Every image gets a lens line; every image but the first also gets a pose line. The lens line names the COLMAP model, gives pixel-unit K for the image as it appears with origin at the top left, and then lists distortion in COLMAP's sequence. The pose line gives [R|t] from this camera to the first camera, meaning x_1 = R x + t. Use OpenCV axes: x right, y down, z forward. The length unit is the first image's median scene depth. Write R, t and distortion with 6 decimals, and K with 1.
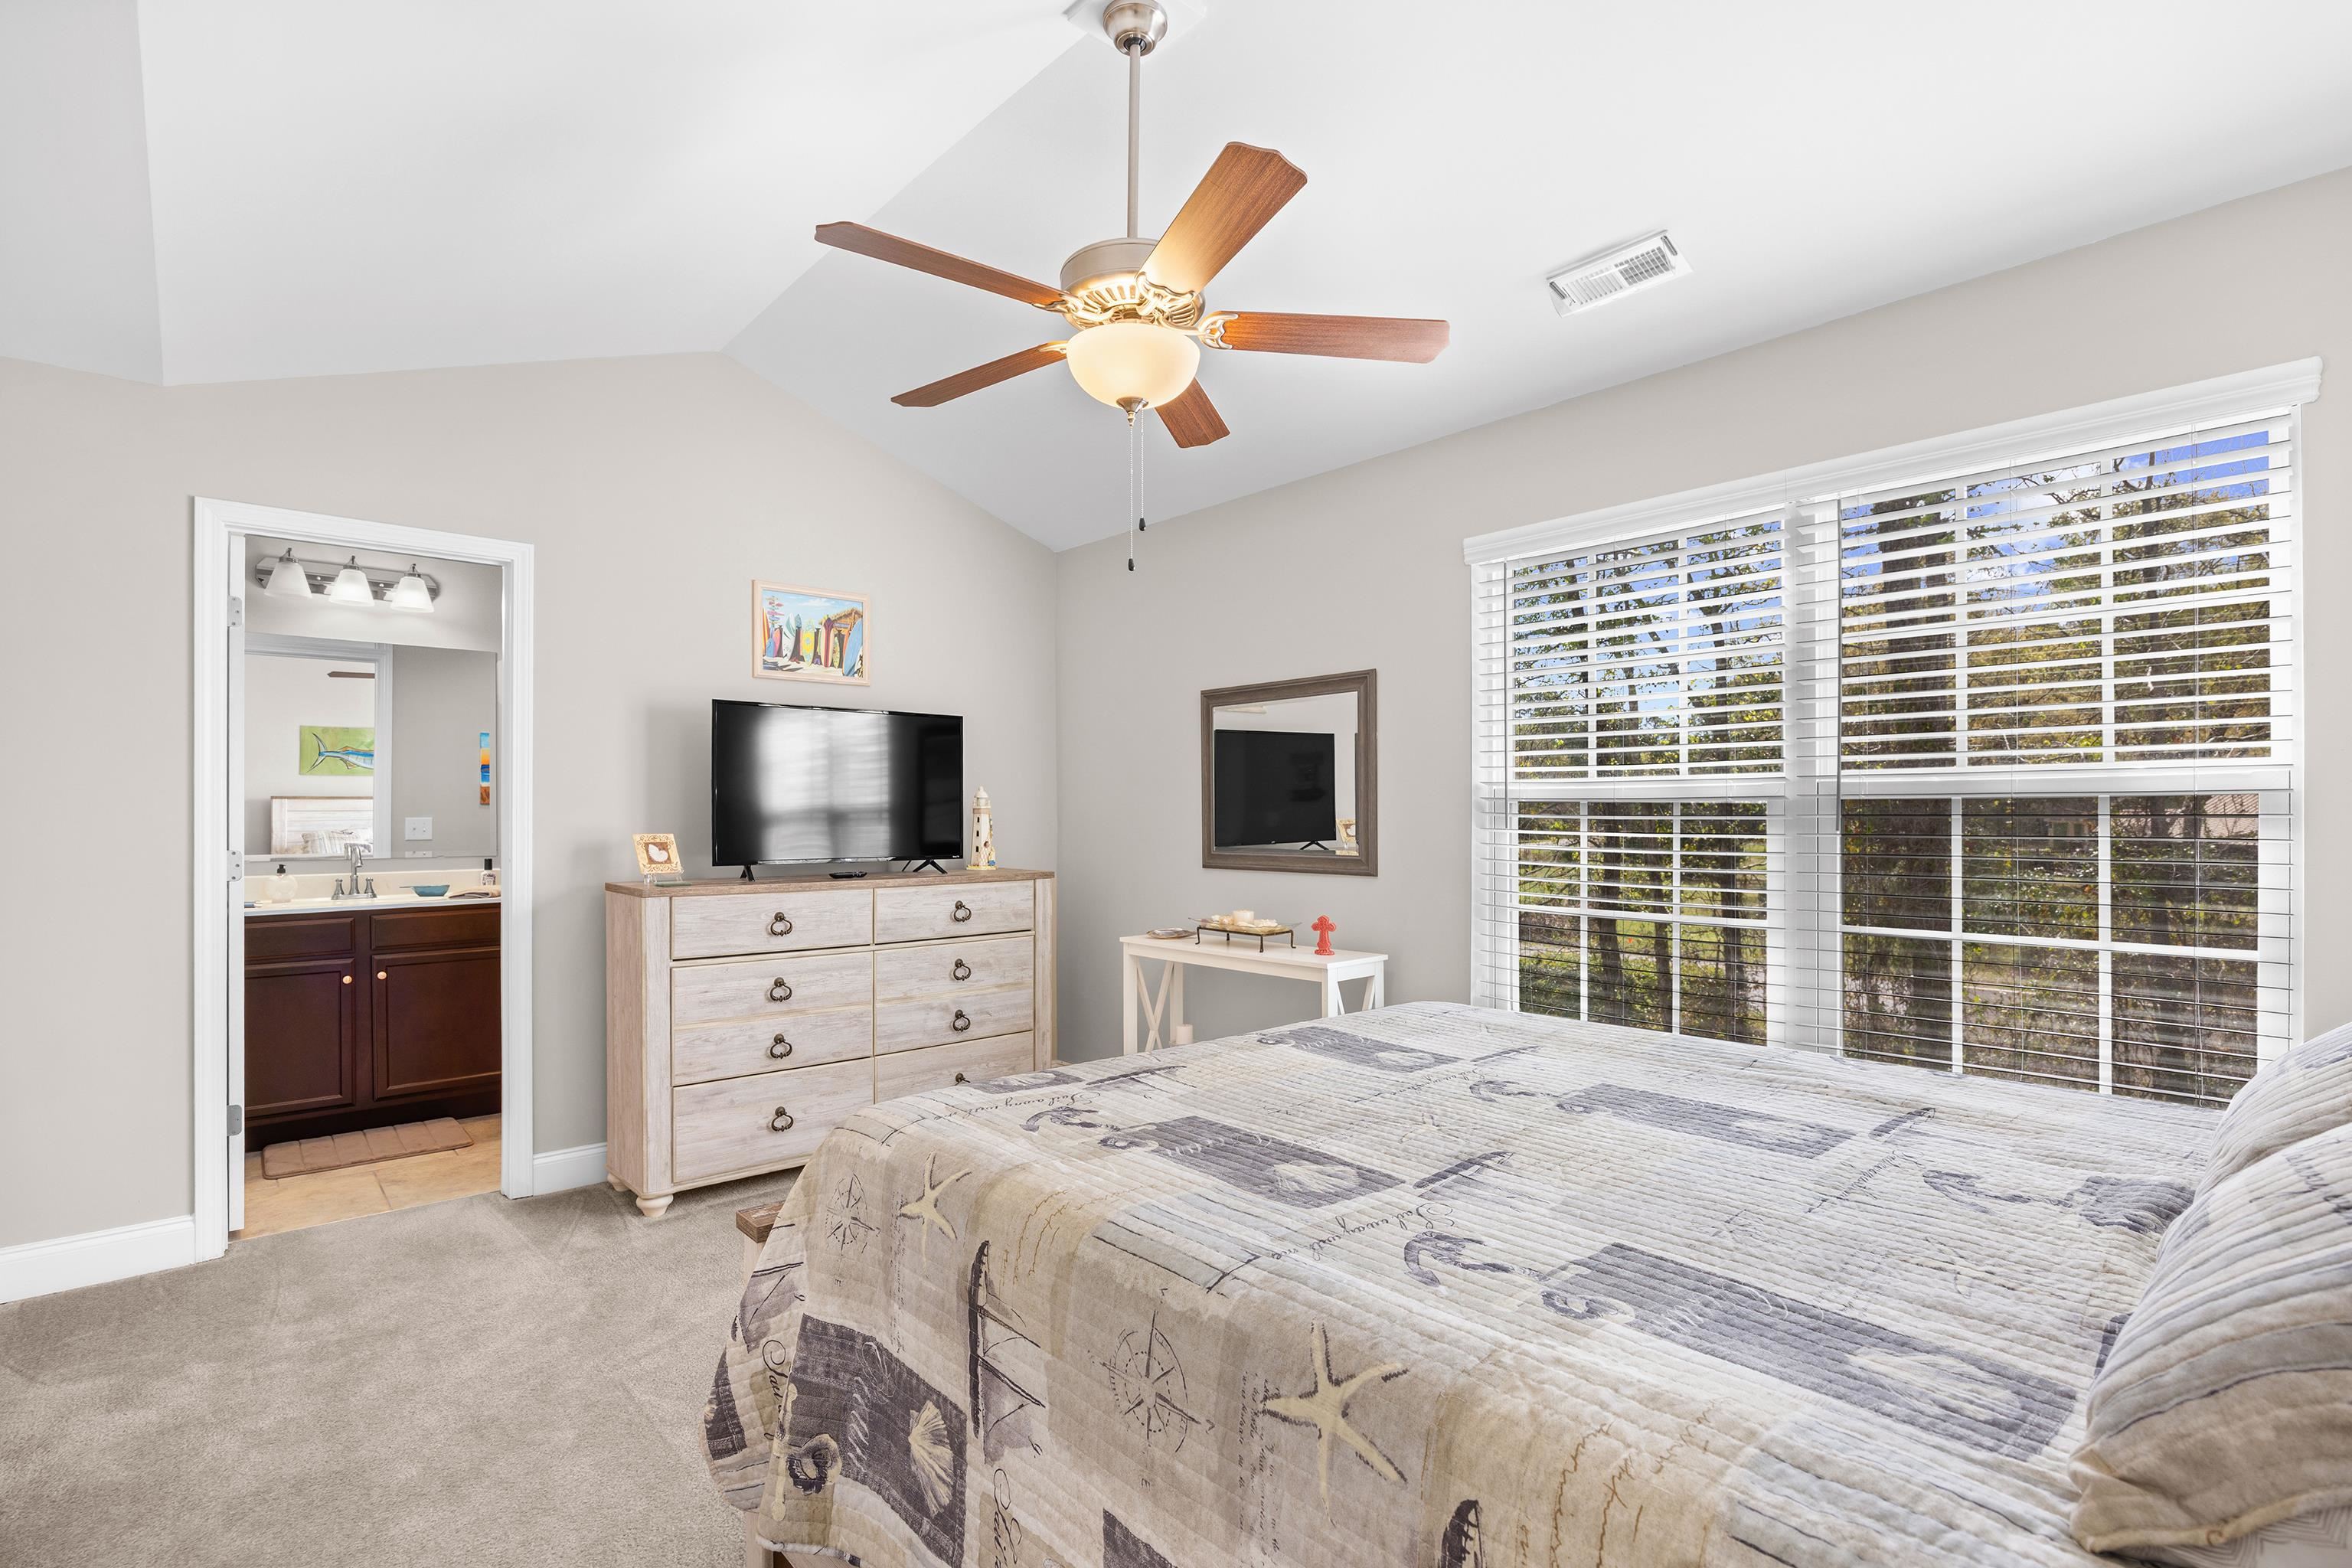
lens RADIAL K [[1113.3, 0, 1173.4], [0, 1113.3, 784.6], [0, 0, 1]] dist [0.001316, 0.000089]
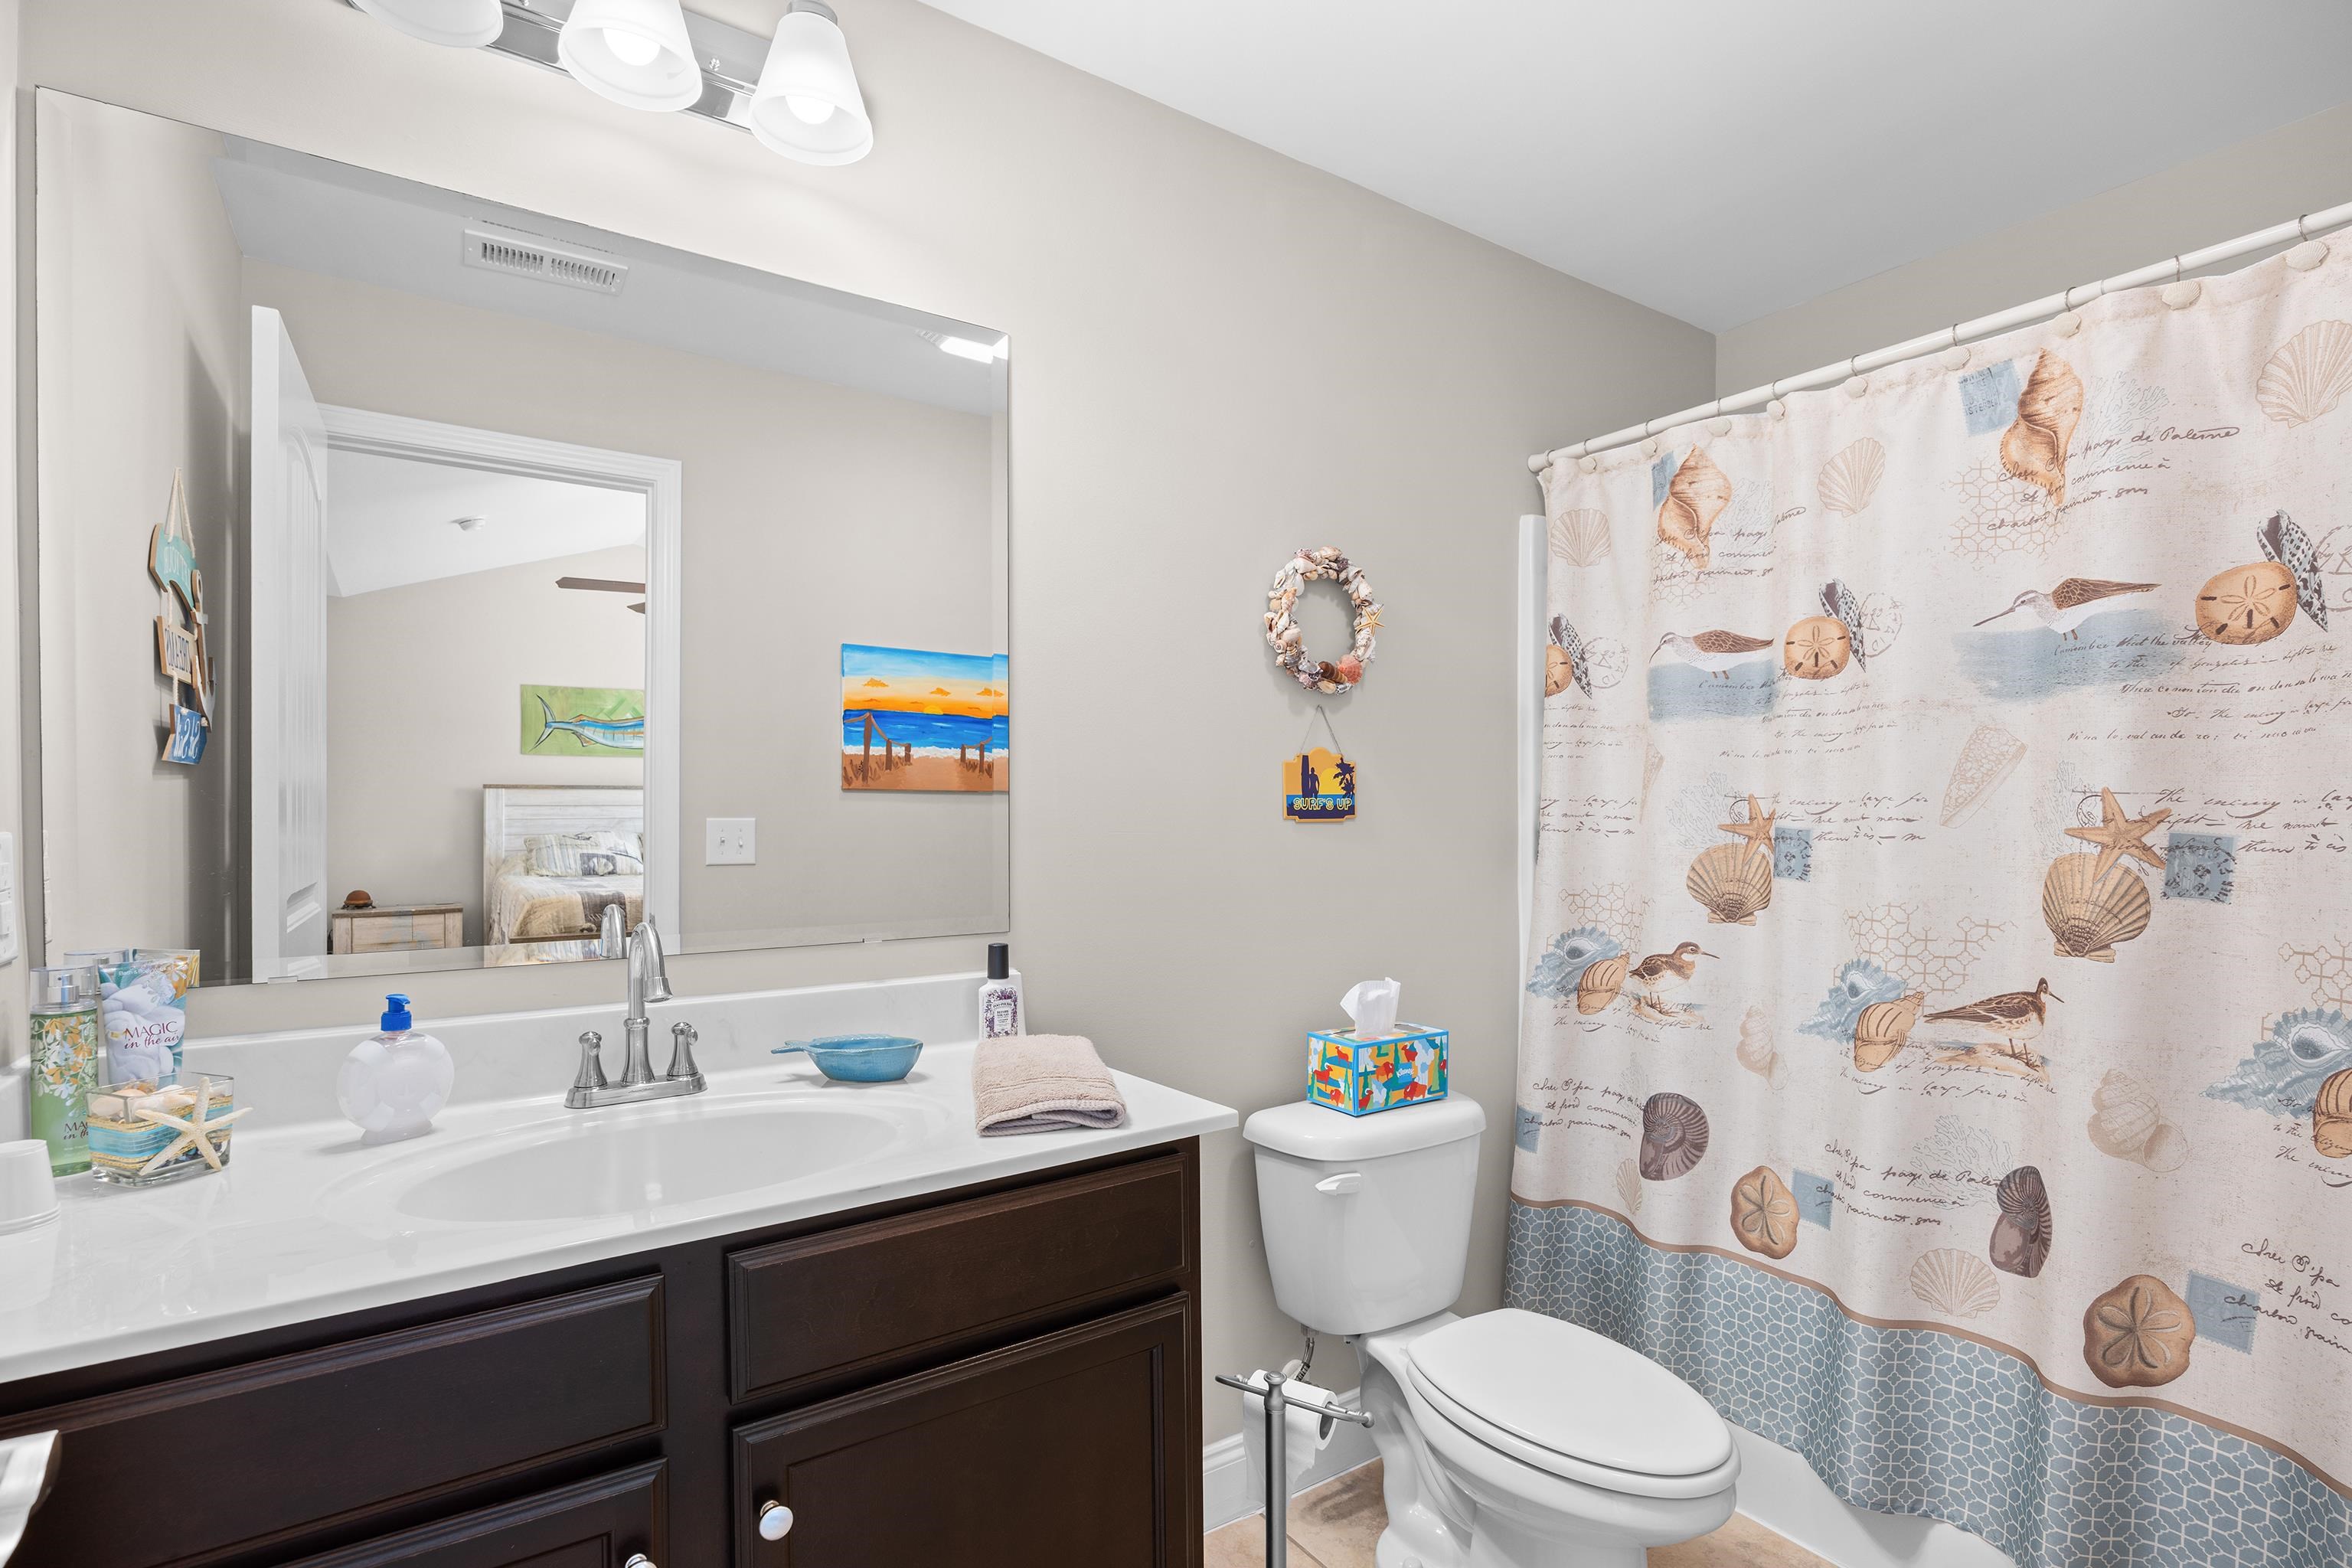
lens RADIAL K [[1113.3, 0, 1177.1], [0, 1113.3, 797.7], [0, 0, 1]] dist [0.001316, 0.000089]
pose [[0.990013, 0.003873, -0.140923, -0.289377], [-0.002474, 0.999946, 0.010100, 0.010934], [0.140955, -0.009651, 0.989969, 0.381743]]
